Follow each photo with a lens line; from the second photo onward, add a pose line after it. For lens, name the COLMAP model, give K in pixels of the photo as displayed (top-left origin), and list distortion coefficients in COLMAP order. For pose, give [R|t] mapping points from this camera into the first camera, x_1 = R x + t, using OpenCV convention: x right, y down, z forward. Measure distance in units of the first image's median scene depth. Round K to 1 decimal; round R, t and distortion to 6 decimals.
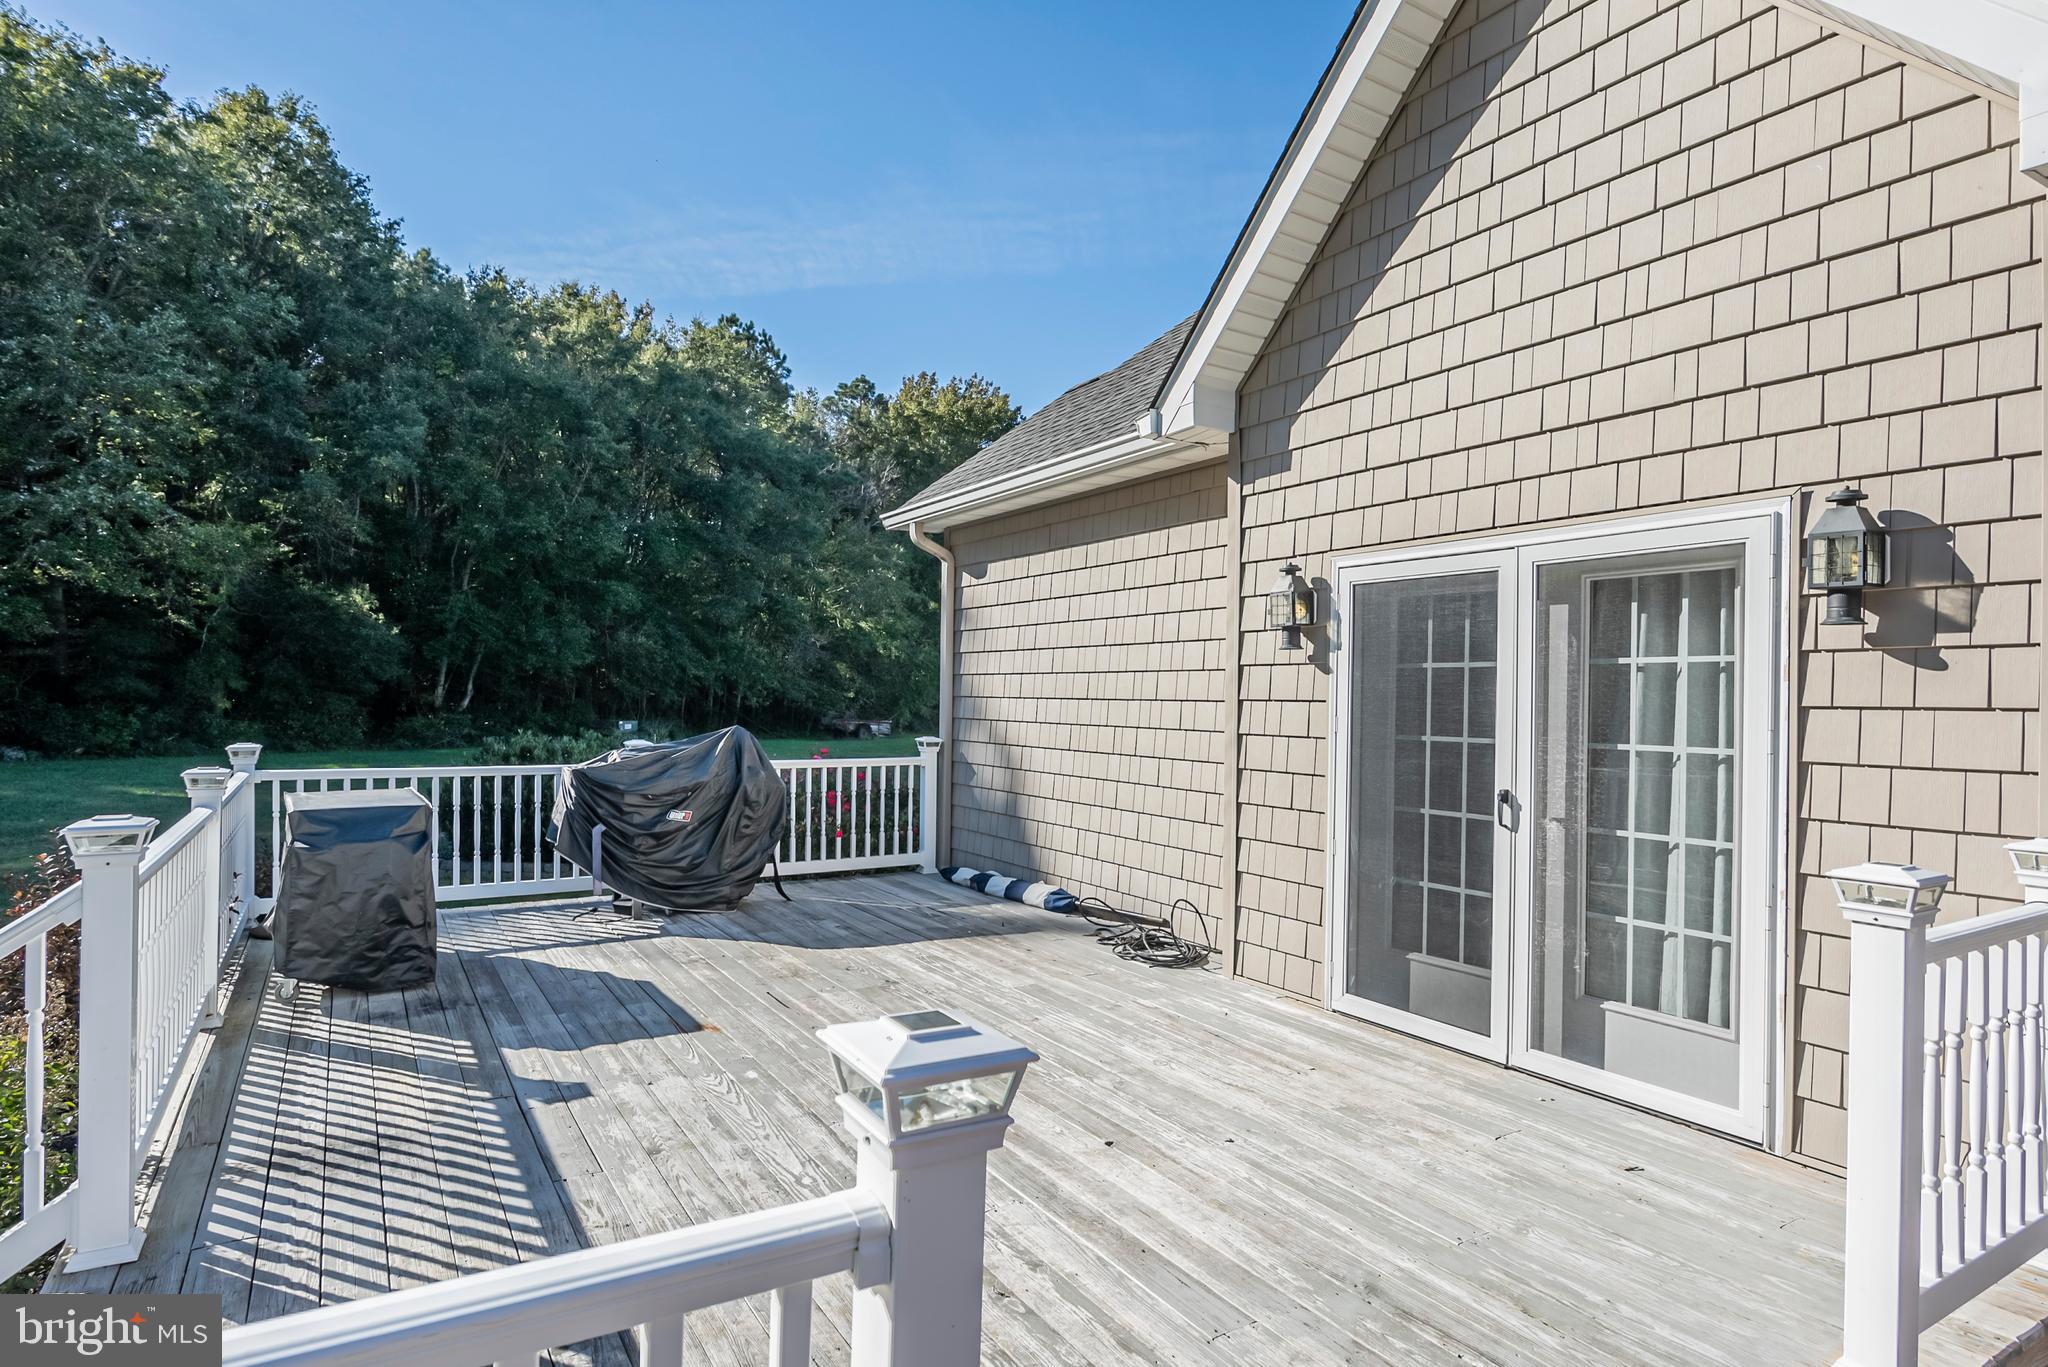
lens RADIAL K [[1130.6, 0, 1020.7], [0, 1130.6, 691.2], [0, 0, 1]] dist [-0.004151, -0.000537]
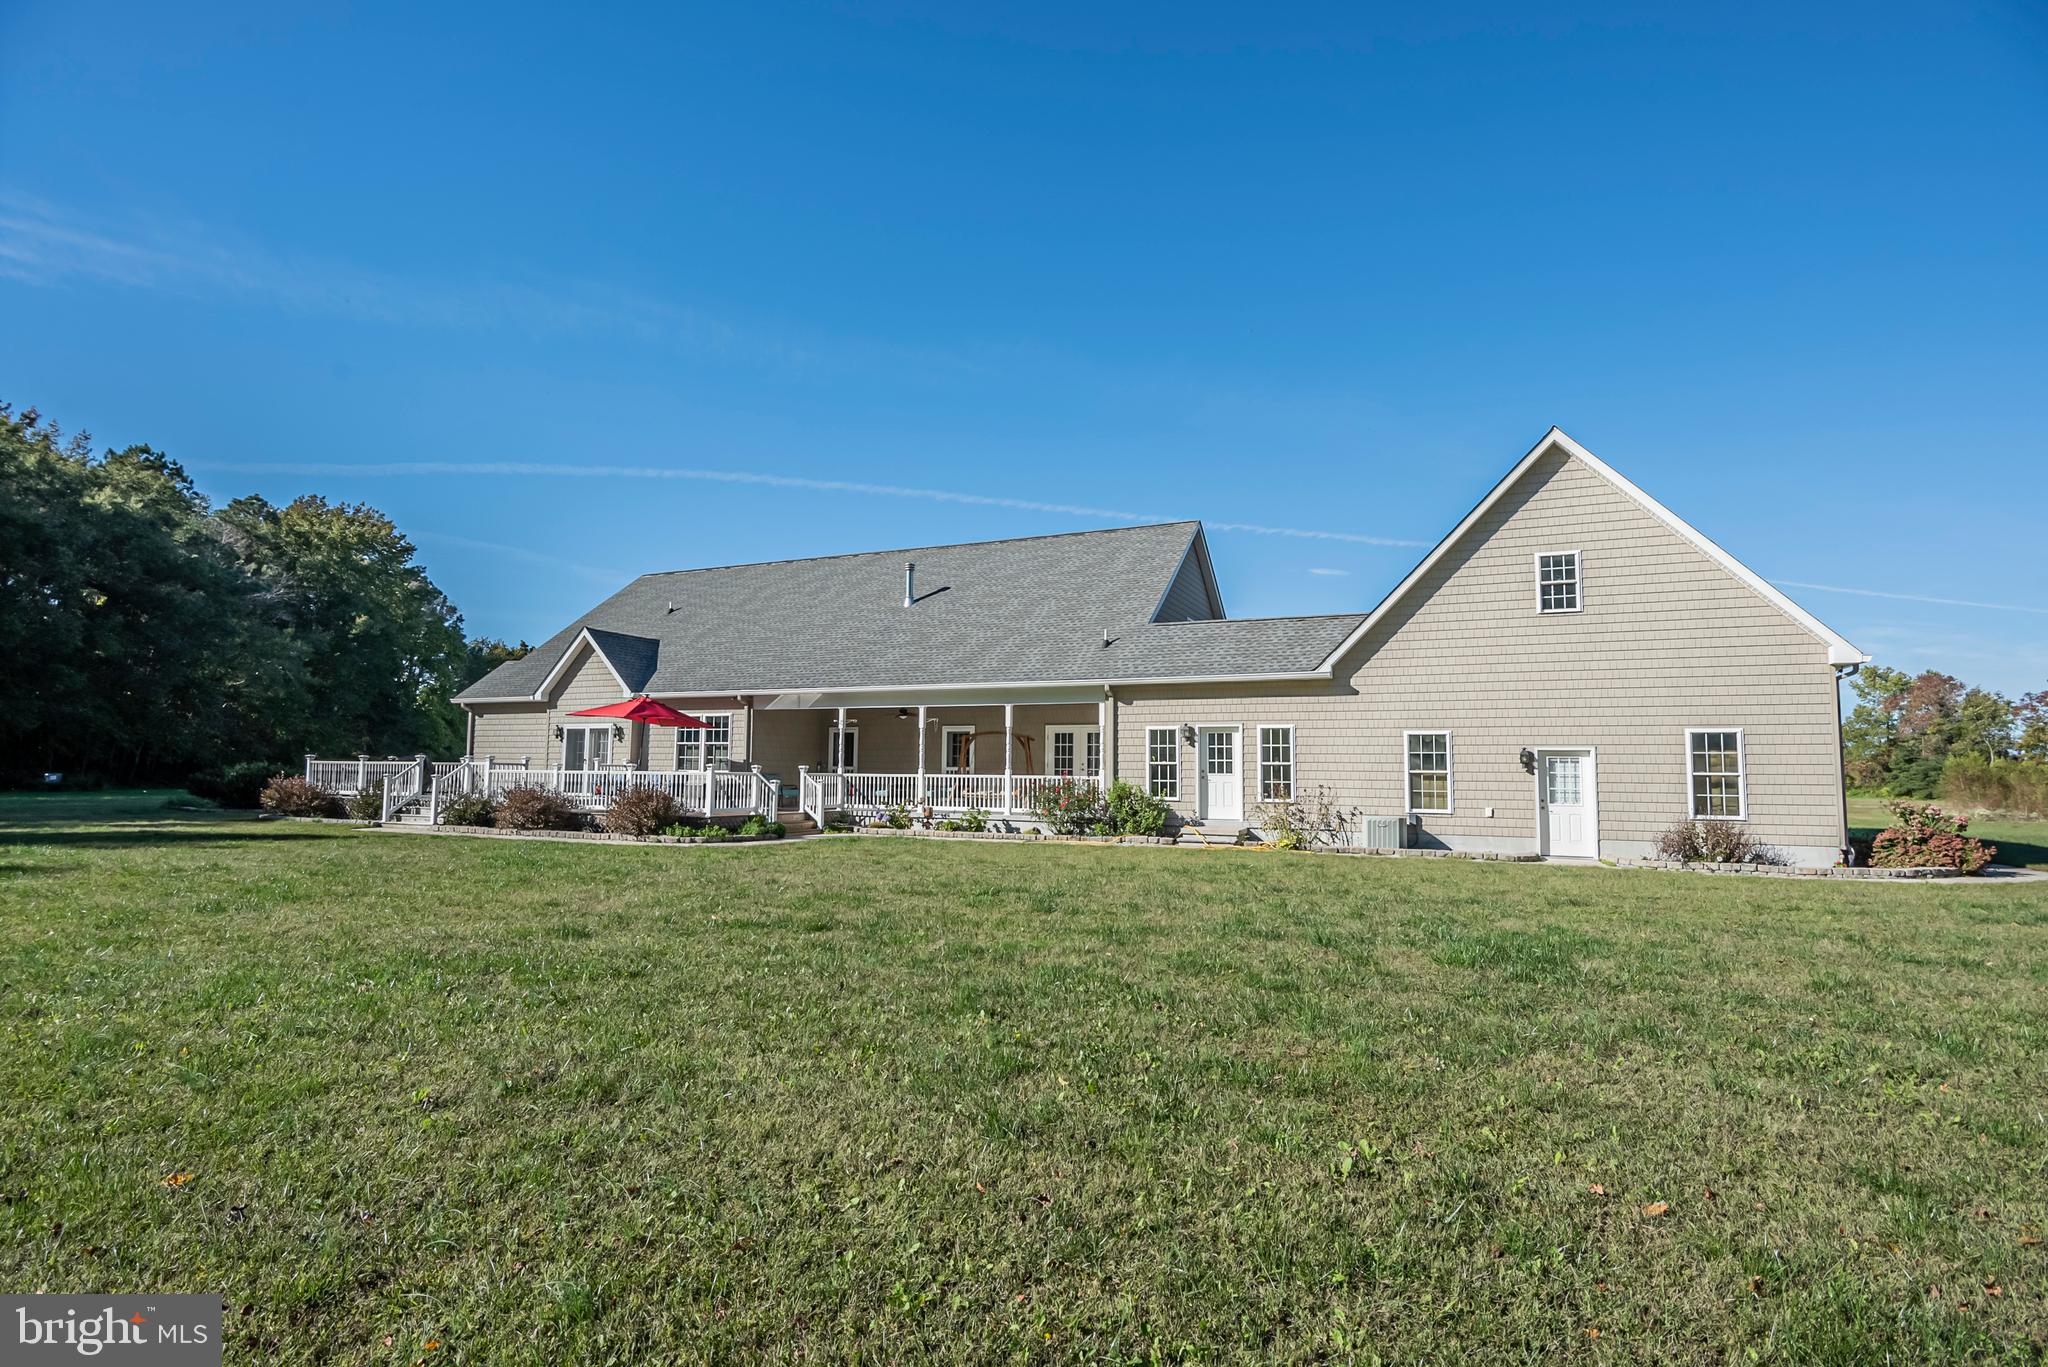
lens RADIAL K [[997.7, 0, 1031.3], [0, 997.7, 686.3], [0, 0, 1]] dist [-0.008128, -0.000876]
pose [[0.822163, 0.047025, 0.567307, -0.732849], [-0.004250, 0.997061, -0.076488, 0.084041], [-0.569237, 0.060475, 0.819947, -4.994046]]
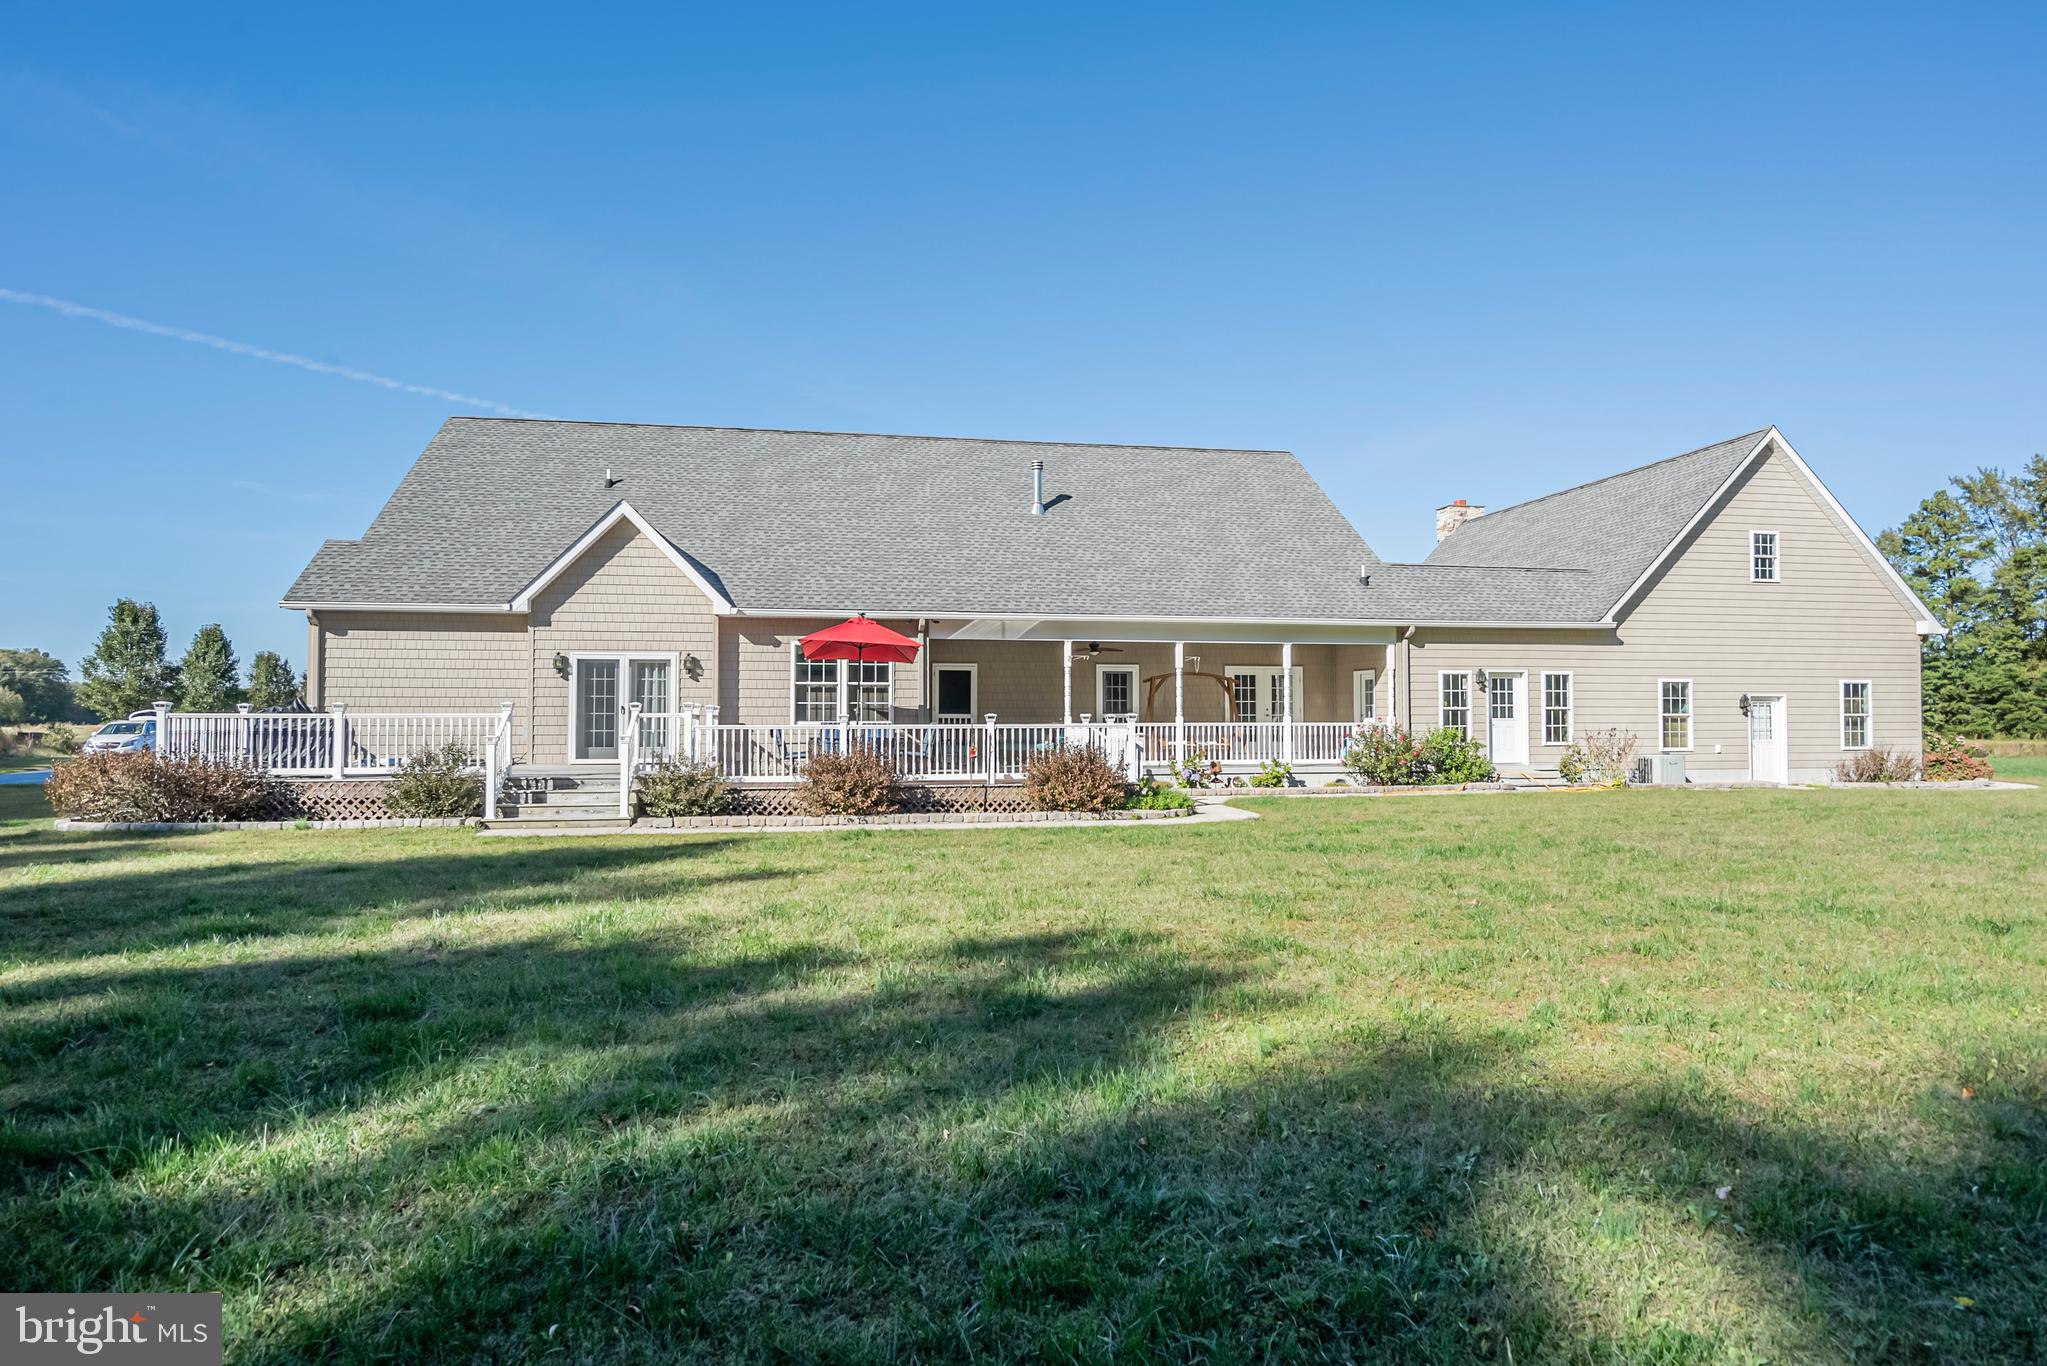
lens RADIAL K [[1130.1, 0, 1023.2], [0, 1130.1, 696.5], [0, 0, 1]] dist [-0.004151, -0.000537]
pose [[0.349405, 0.007720, 0.936940, -2.842666], [0.000215, 0.999965, -0.008320, 0.073088], [-0.936972, 0.003109, 0.349391, -1.853134]]
